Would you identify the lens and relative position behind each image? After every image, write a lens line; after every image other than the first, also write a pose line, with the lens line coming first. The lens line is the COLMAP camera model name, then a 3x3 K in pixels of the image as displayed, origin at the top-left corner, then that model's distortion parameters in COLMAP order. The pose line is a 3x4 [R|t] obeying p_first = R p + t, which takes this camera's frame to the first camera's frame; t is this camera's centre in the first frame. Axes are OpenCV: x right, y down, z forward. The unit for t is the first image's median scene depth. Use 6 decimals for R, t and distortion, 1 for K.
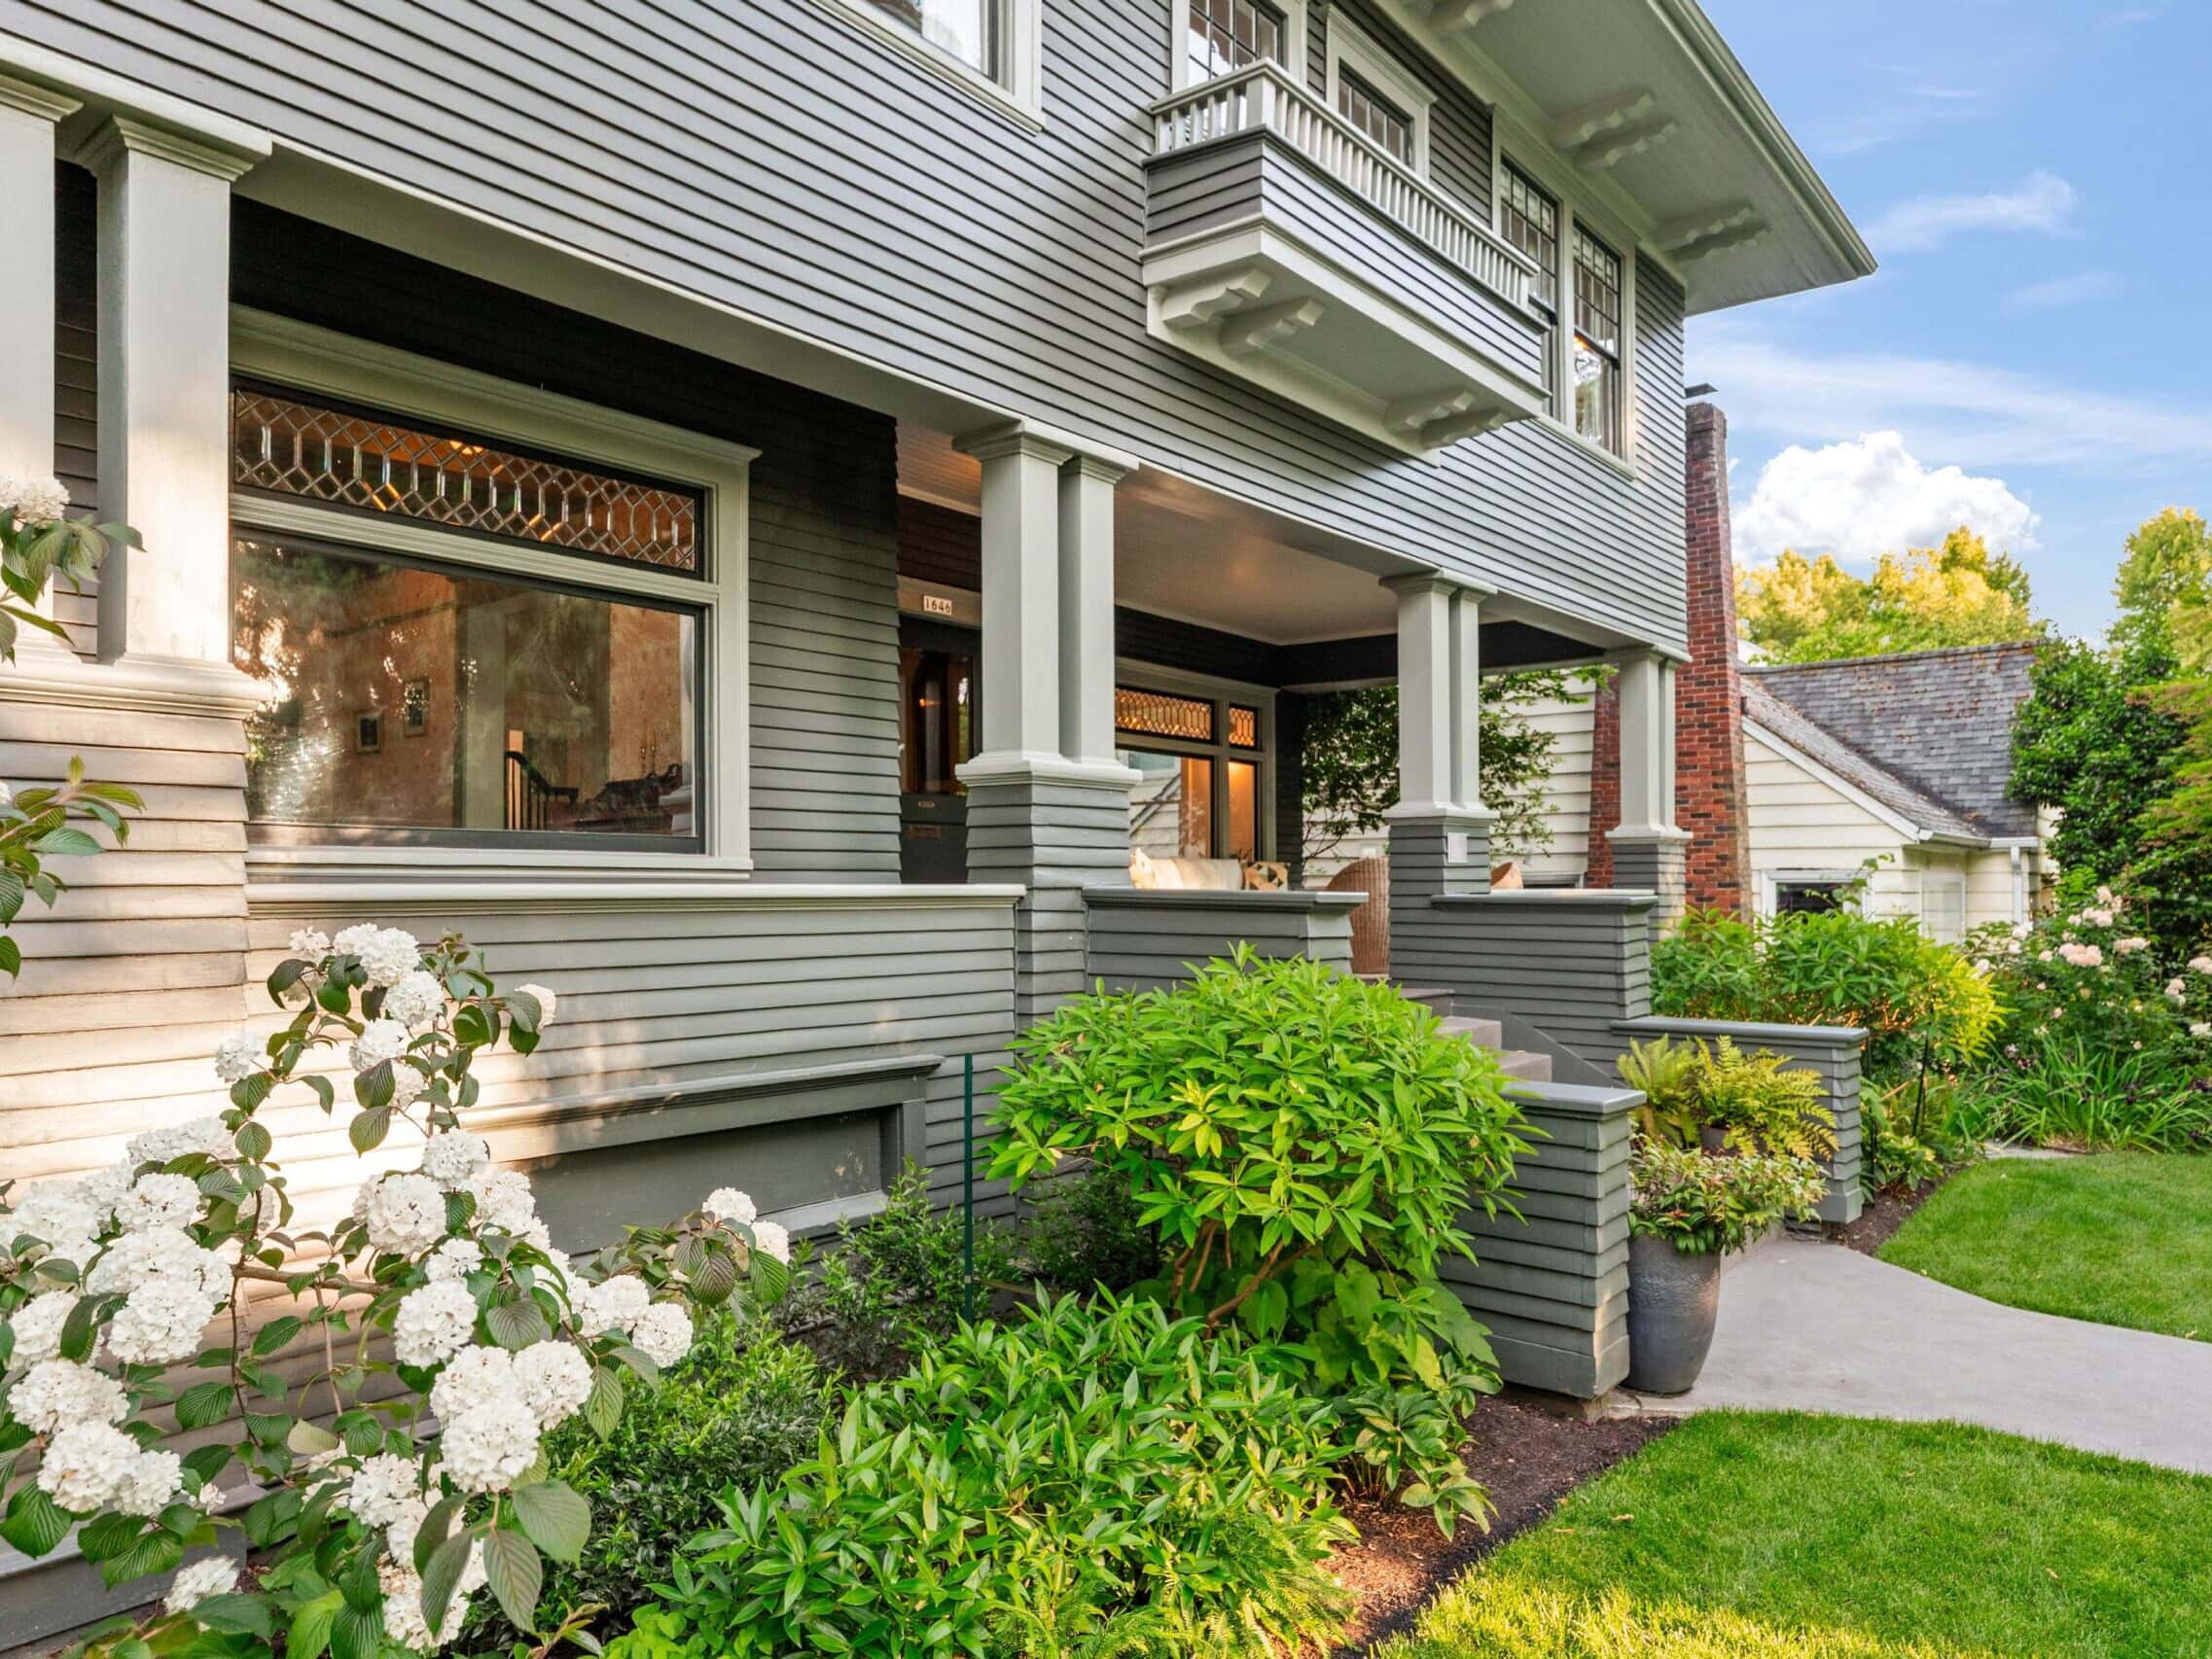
lens RADIAL K [[1471.2, 0, 1106.0], [0, 1471.2, 829.5], [0, 0, 1]] dist [-0.000272, 0.001223]
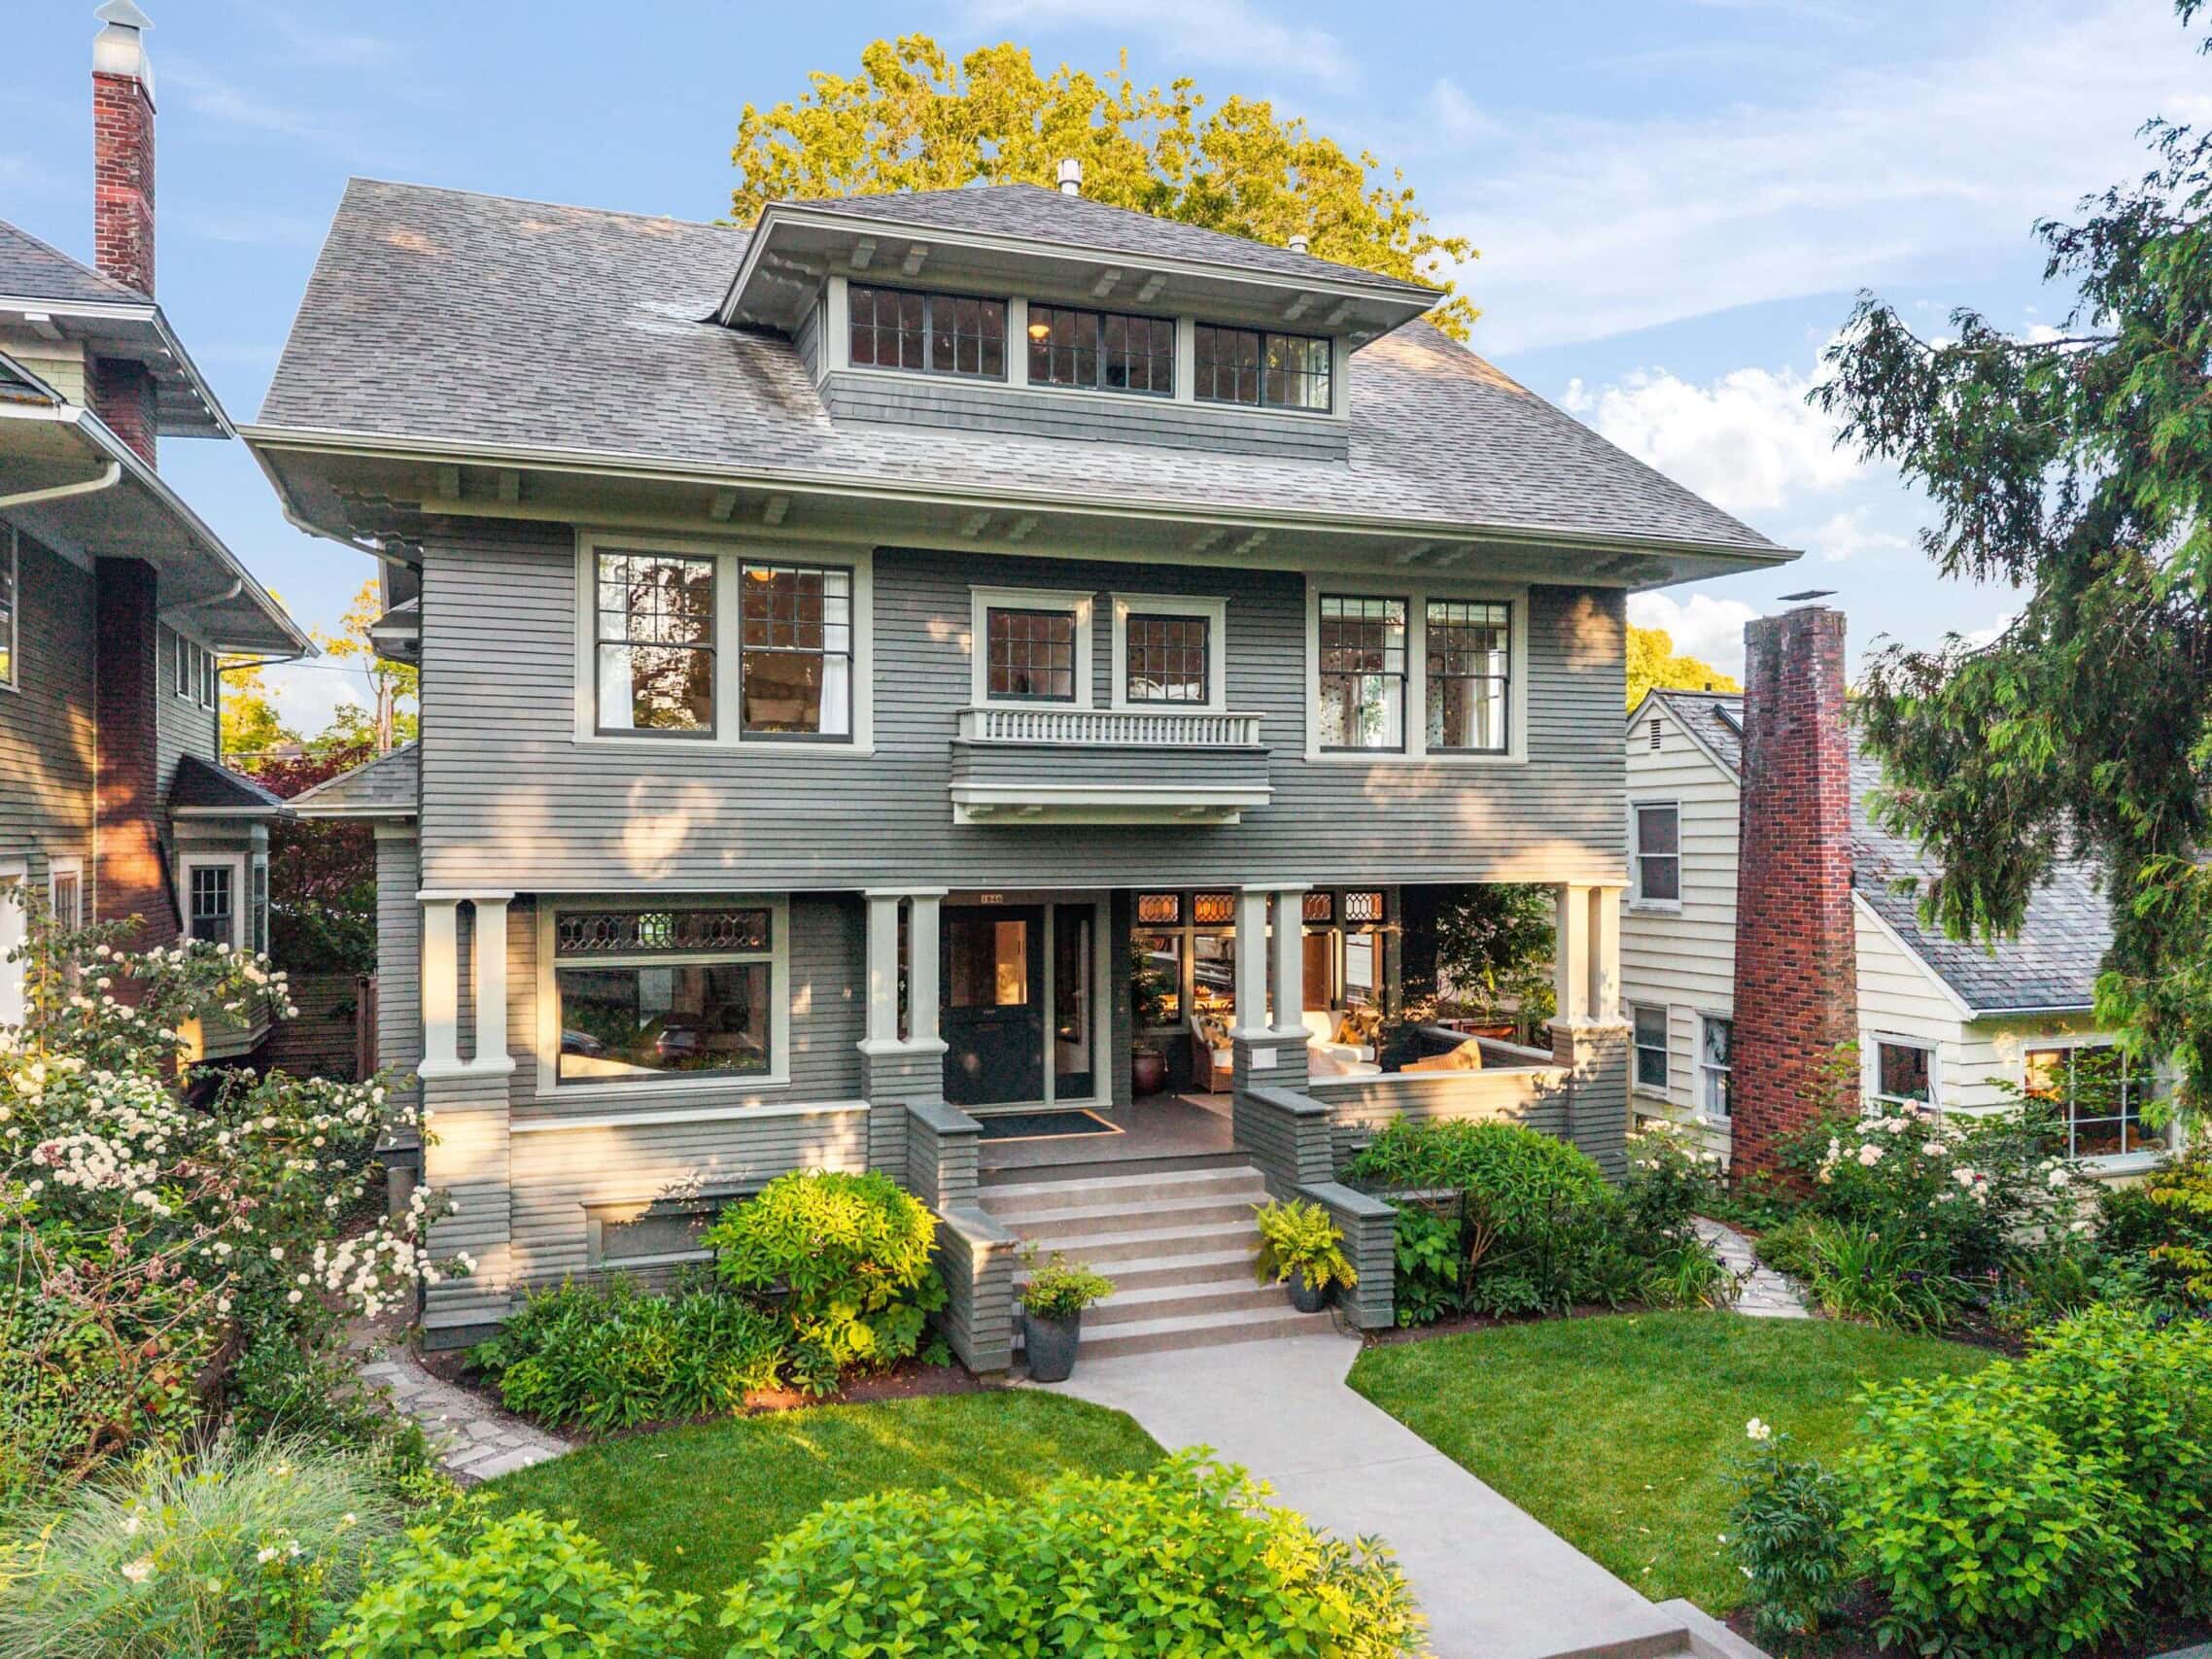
lens RADIAL K [[1569.3, 0, 1086.6], [0, 1569.3, 822.6], [0, 0, 1]] dist [0.098478, -0.224005]
pose [[0.854430, -0.005664, -0.519536, 0.782855], [0.021068, 0.999496, 0.023751, -0.234087], [0.519139, -0.031239, 0.854118, -0.444639]]
